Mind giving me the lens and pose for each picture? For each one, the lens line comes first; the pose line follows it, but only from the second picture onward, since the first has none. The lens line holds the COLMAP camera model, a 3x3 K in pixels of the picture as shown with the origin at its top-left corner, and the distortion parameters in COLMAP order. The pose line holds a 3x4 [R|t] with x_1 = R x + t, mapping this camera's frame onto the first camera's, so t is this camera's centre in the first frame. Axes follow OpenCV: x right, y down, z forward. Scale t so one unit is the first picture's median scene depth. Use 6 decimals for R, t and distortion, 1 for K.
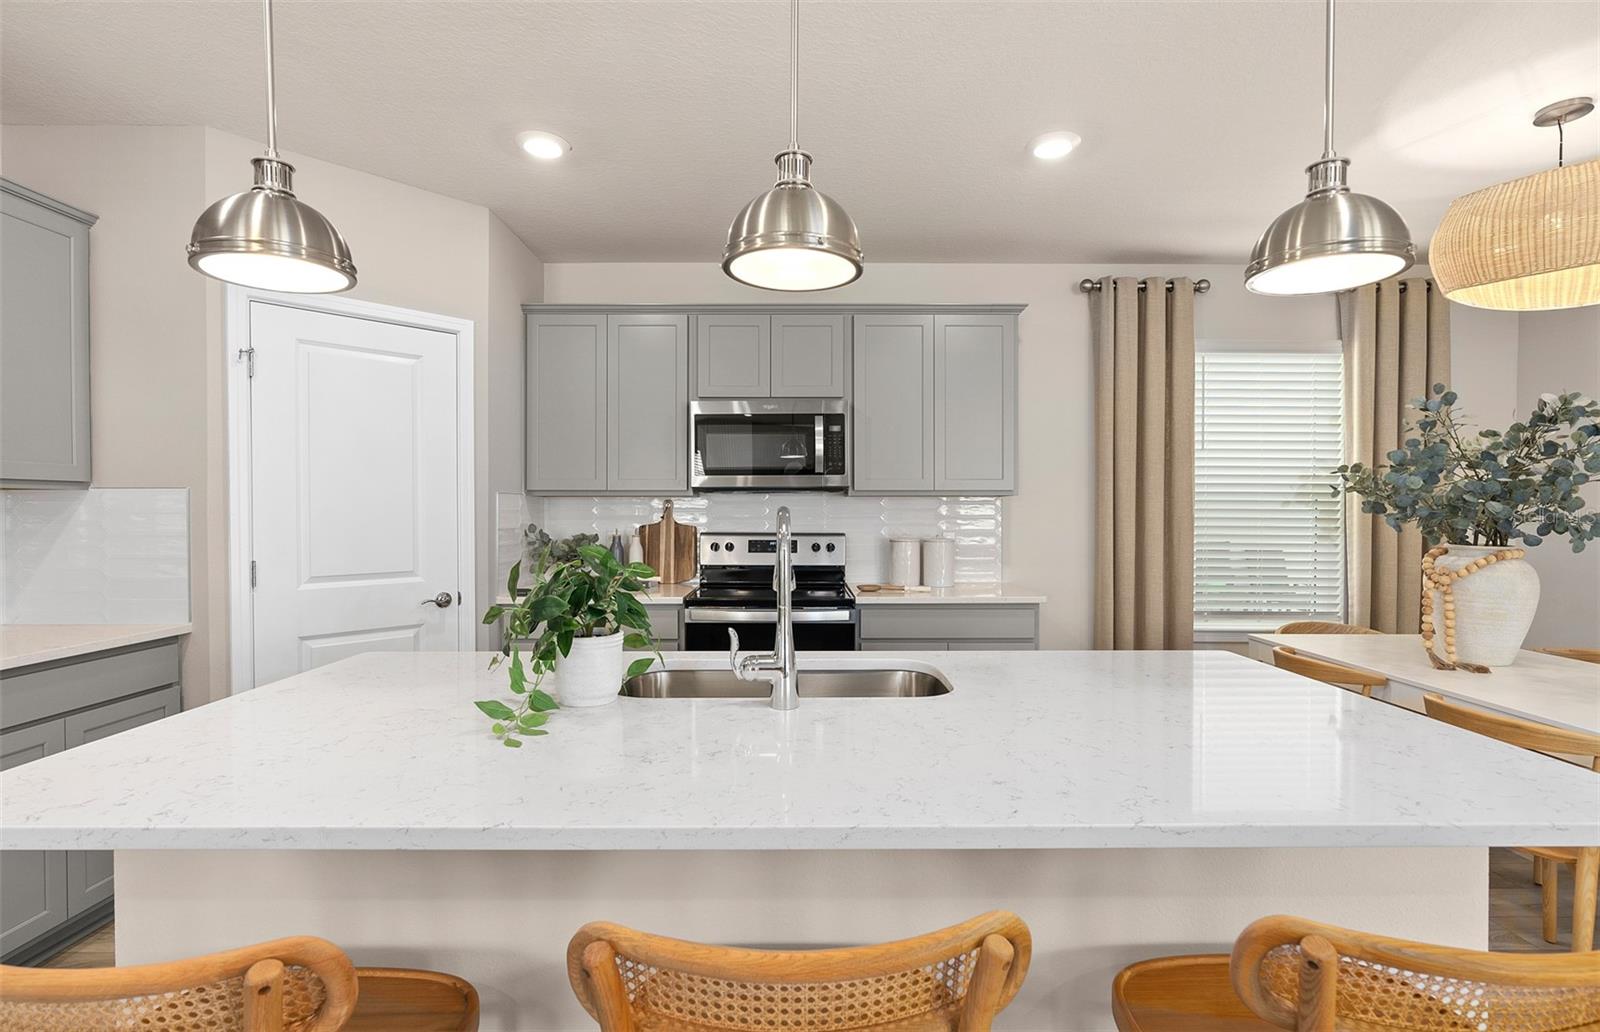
lens RADIAL K [[739.3, 0, 804.3], [0, 739.3, 520.3], [0, 0, 1]] dist [-0.001479, 0.000394]
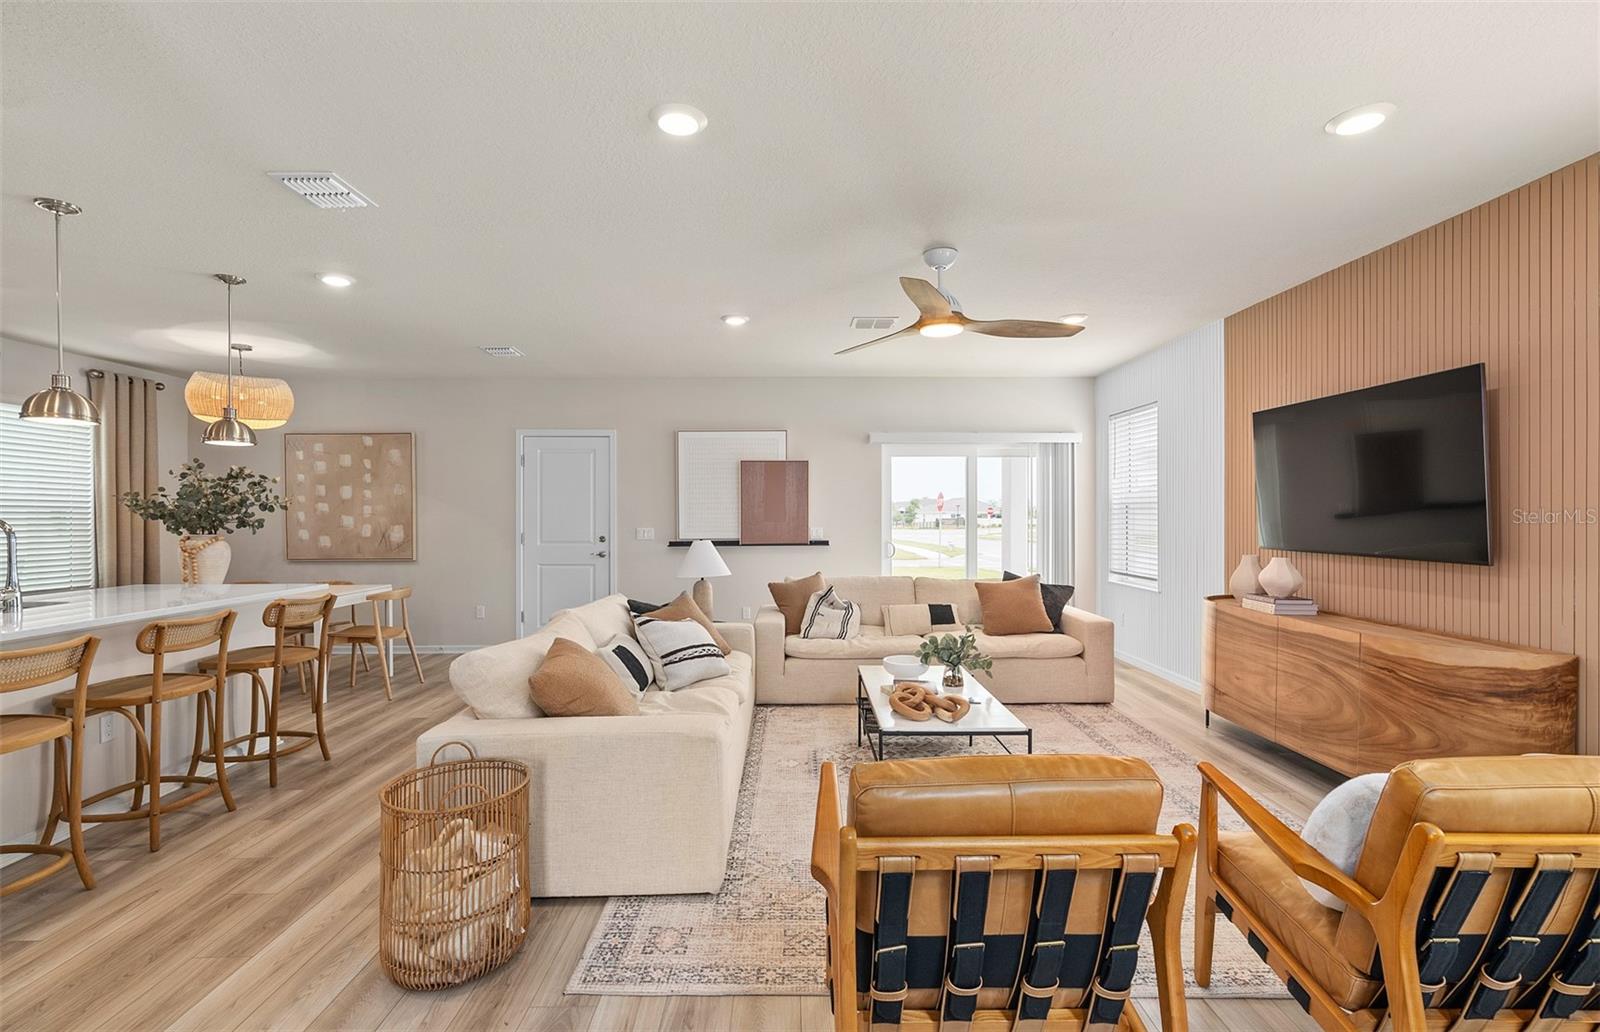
lens RADIAL K [[722.4, 0, 800.0], [0, 722.4, 516.0], [0, 0, 1]] dist [-0.004957, 0.000841]
pose [[-0.003164, -0.002424, 0.999992, -0.918779], [0.016322, 0.999864, 0.002476, 0.003544], [-0.999862, 0.016330, -0.003124, -0.549720]]
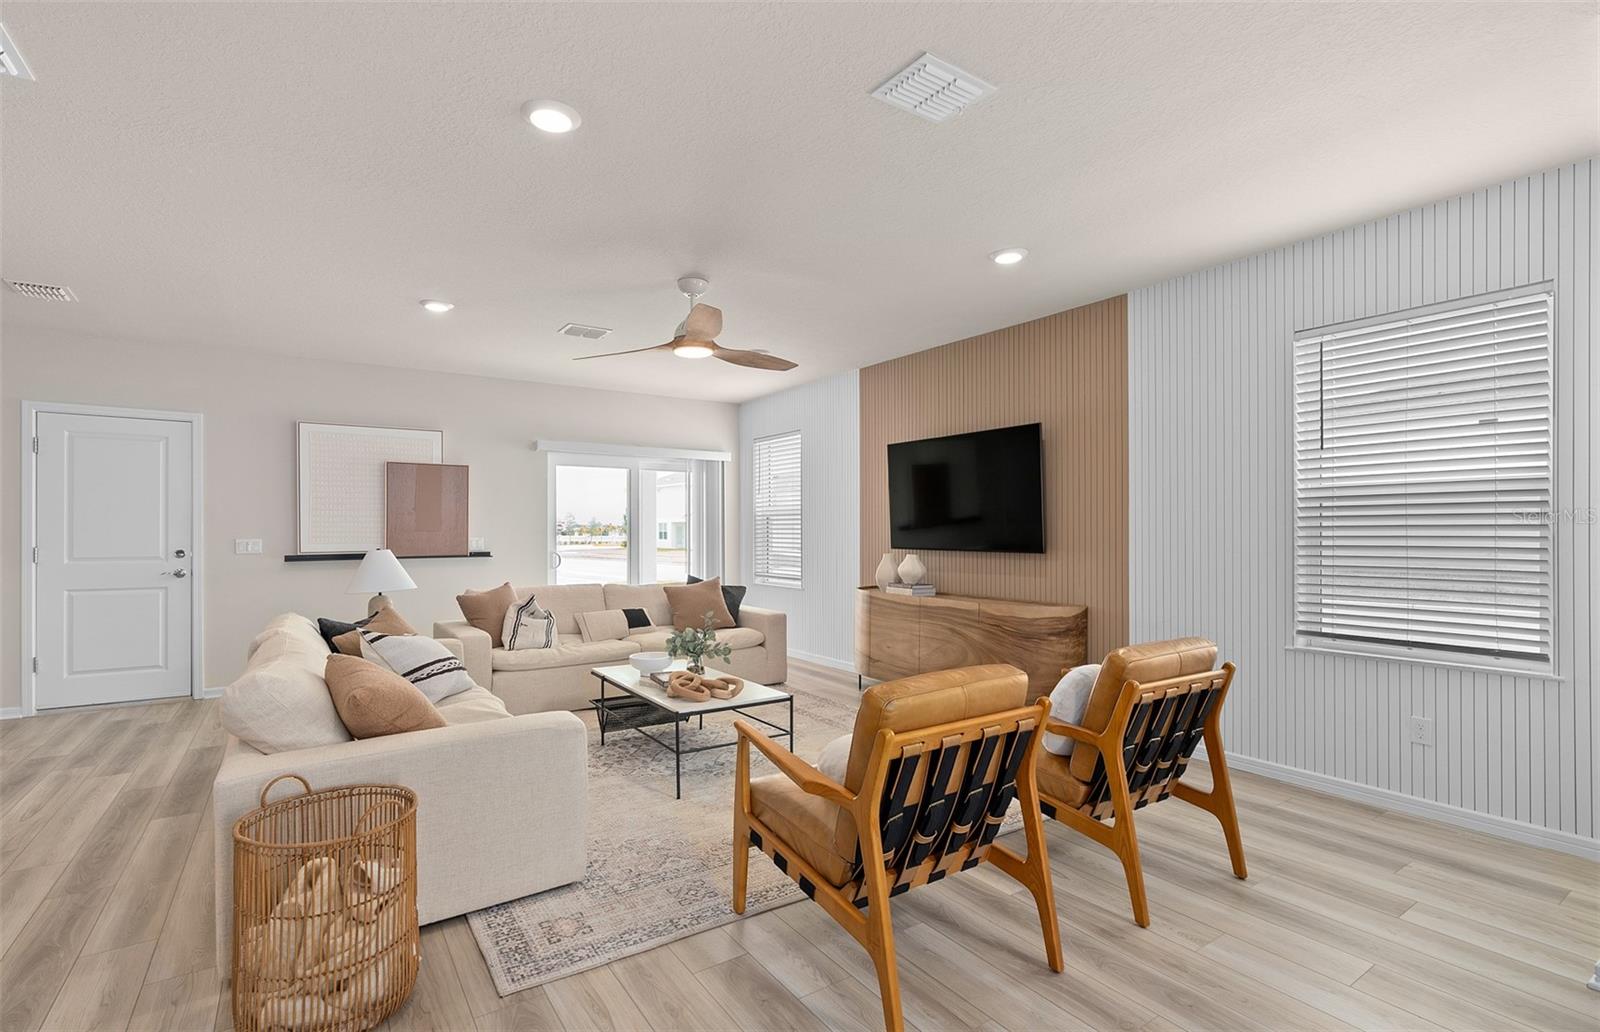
lens RADIAL K [[734.7, 0, 794.8], [0, 734.7, 532.5], [0, 0, 1]] dist [-0.006631, 0.000973]
pose [[-0.551174, -0.000270, 0.834390, -0.944077], [0.013282, 0.999870, 0.009097, 0.022093], [-0.834285, 0.016096, -0.551099, -0.226513]]
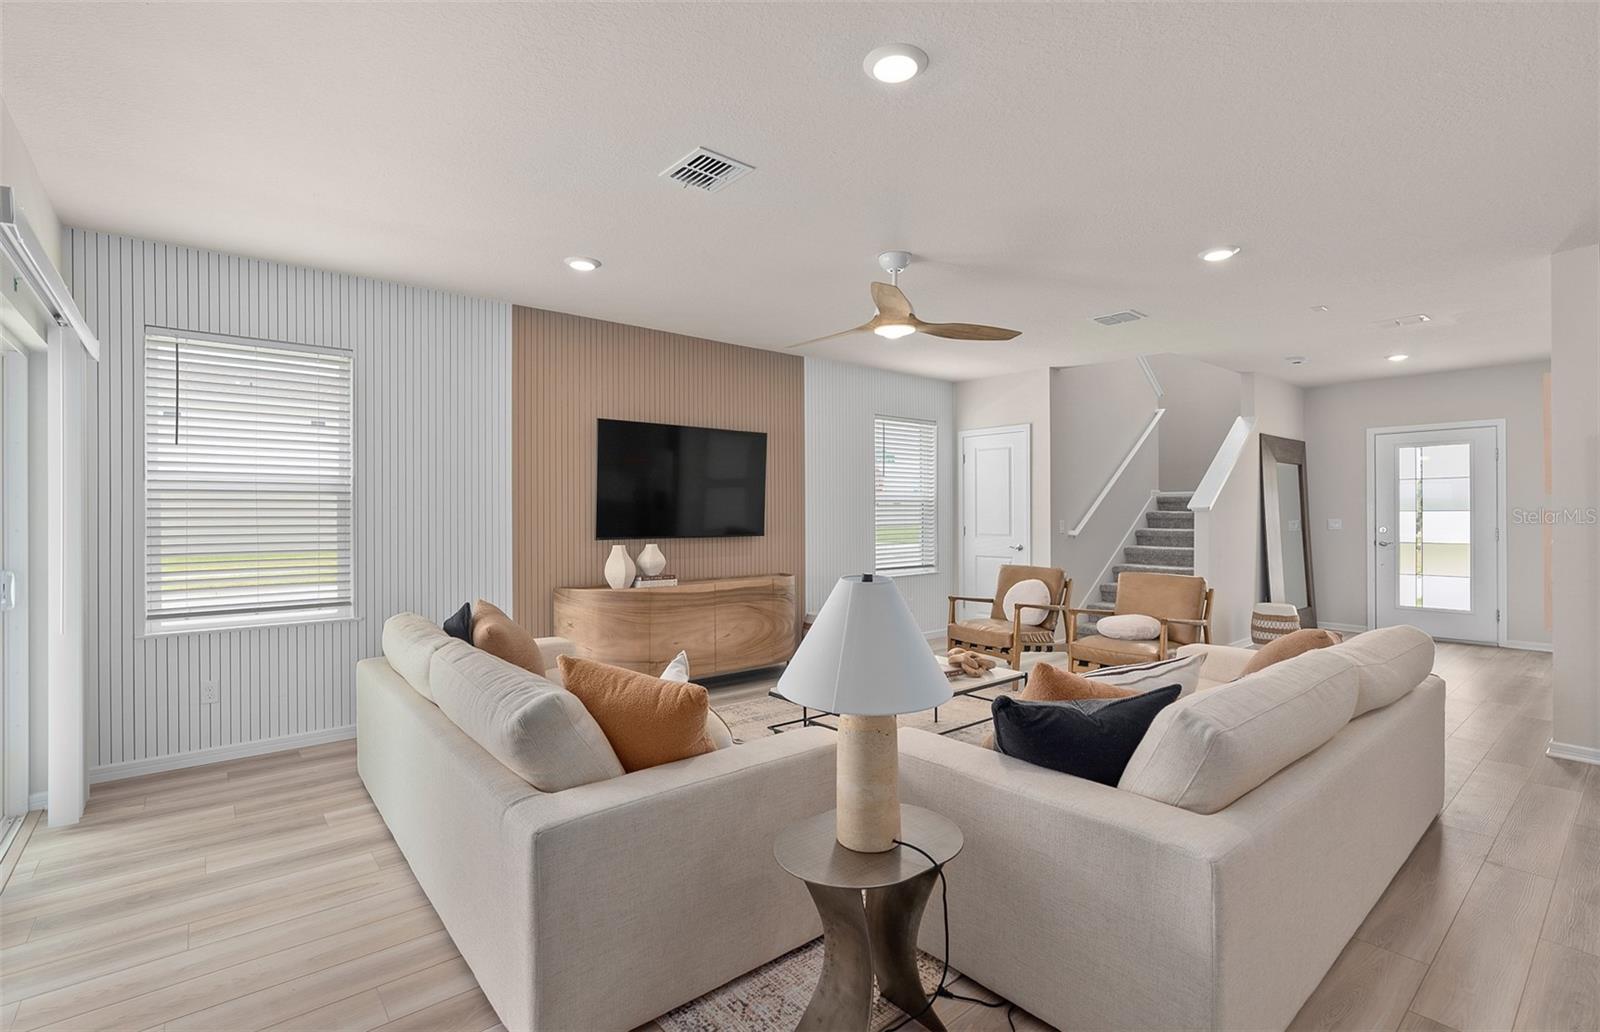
lens RADIAL K [[734.7, 0, 795.0], [0, 734.7, 508.4], [0, 0, 1]] dist [-0.002485, 0.000421]
pose [[-0.774426, -0.001082, -0.632663, 1.061433], [-0.005393, 0.999973, 0.004891, 0.005222], [0.632641, 0.007200, -0.774411, 0.040219]]
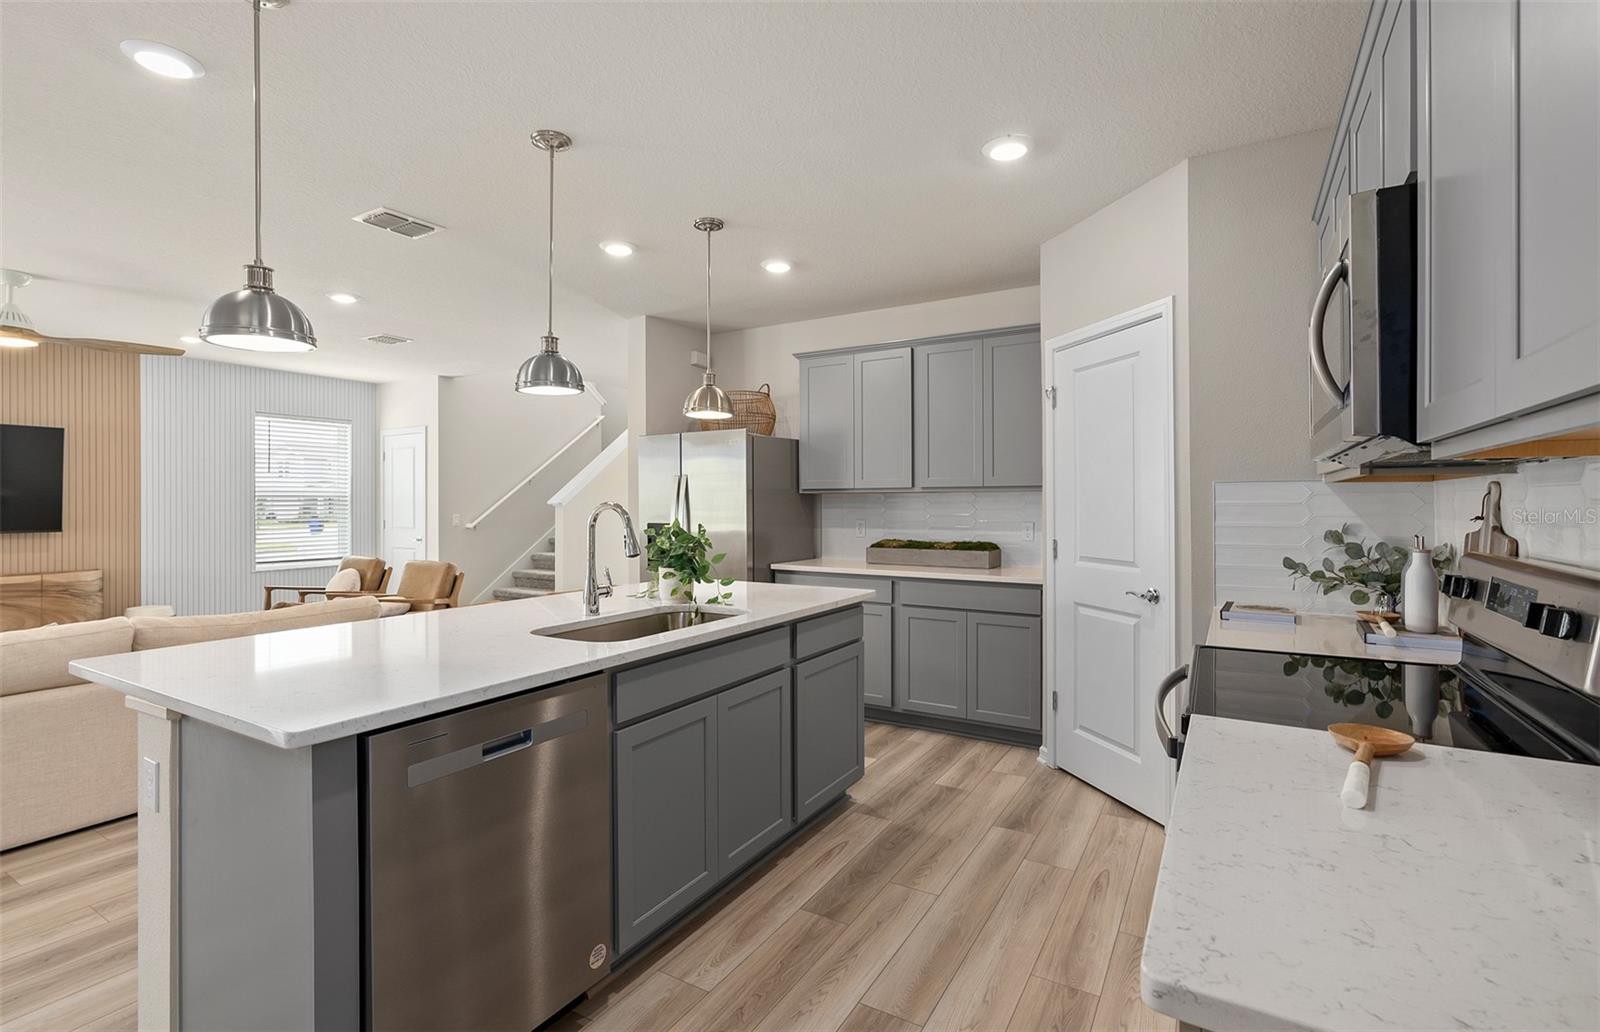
lens RADIAL K [[734.7, 0, 795.0], [0, 734.7, 508.4], [0, 0, 1]] dist [-0.002485, 0.000421]
pose [[-0.529683, 0.008236, -0.848156, 0.542247], [-0.008042, 0.999859, 0.014731, -0.015788], [0.848157, 0.014624, -0.529542, 1.045468]]
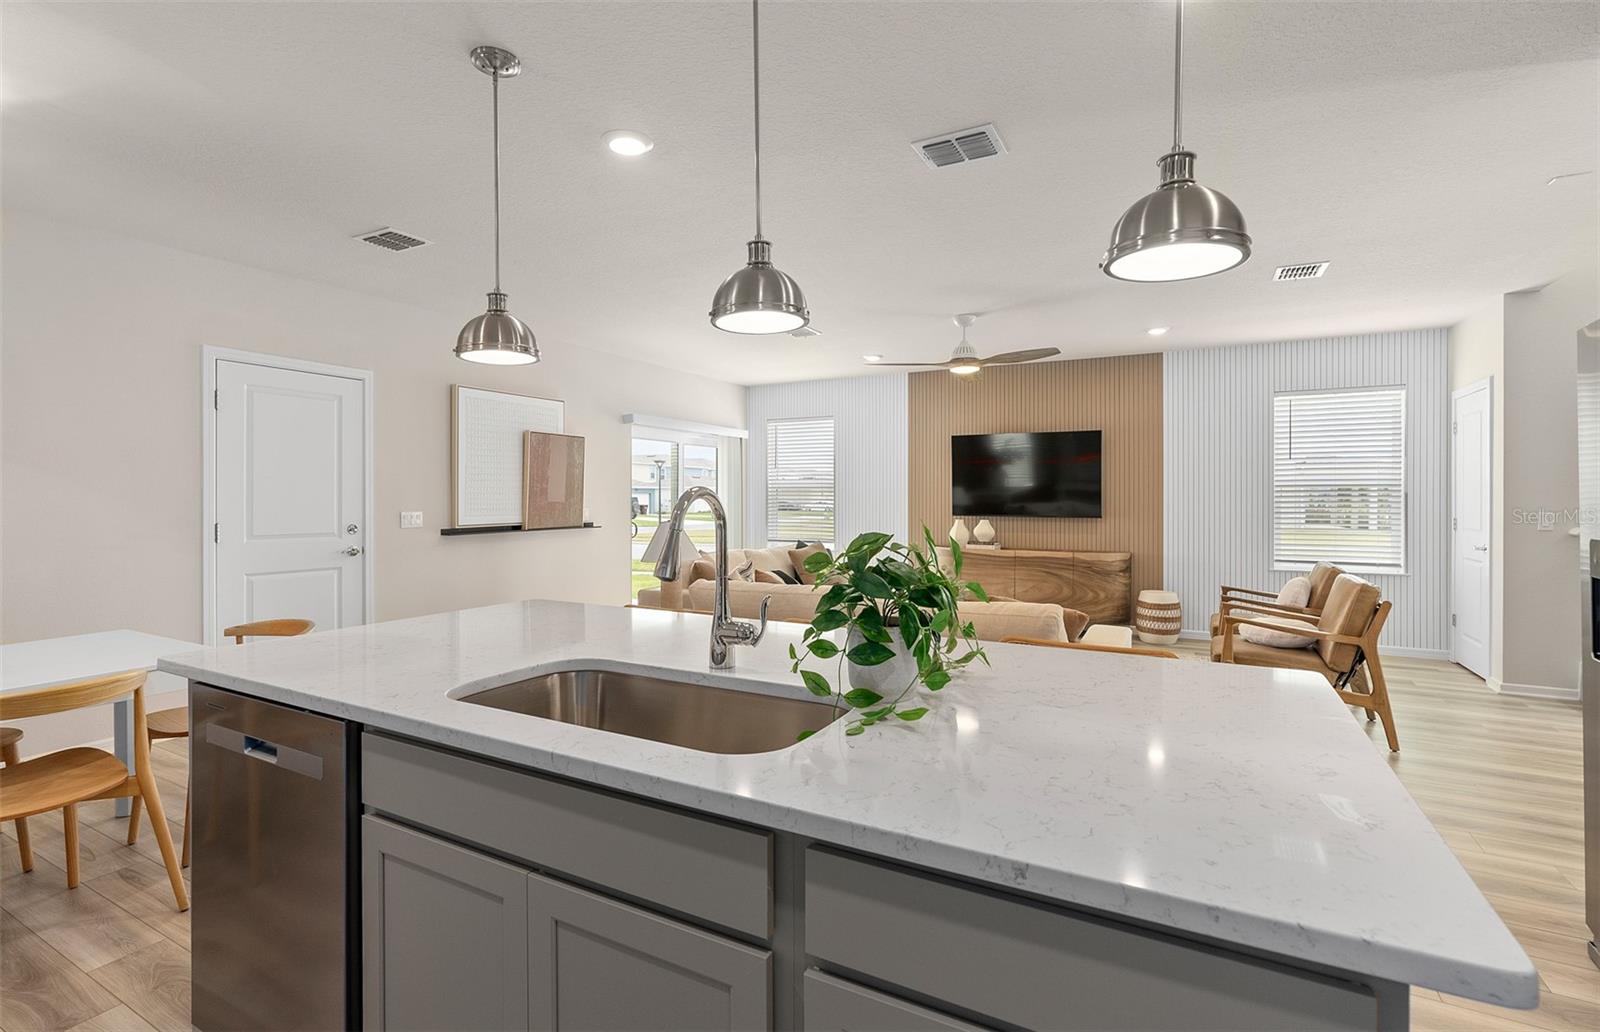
lens RADIAL K [[729.6, 0, 800.3], [0, 729.6, 498.6], [0, 0, 1]] dist [-0.002271, 0.000028]
pose [[-0.873228, -0.000700, 0.487312, -0.290112], [0.006418, 0.999896, 0.012937, -0.006634], [-0.487270, 0.014424, -0.873132, 0.847584]]
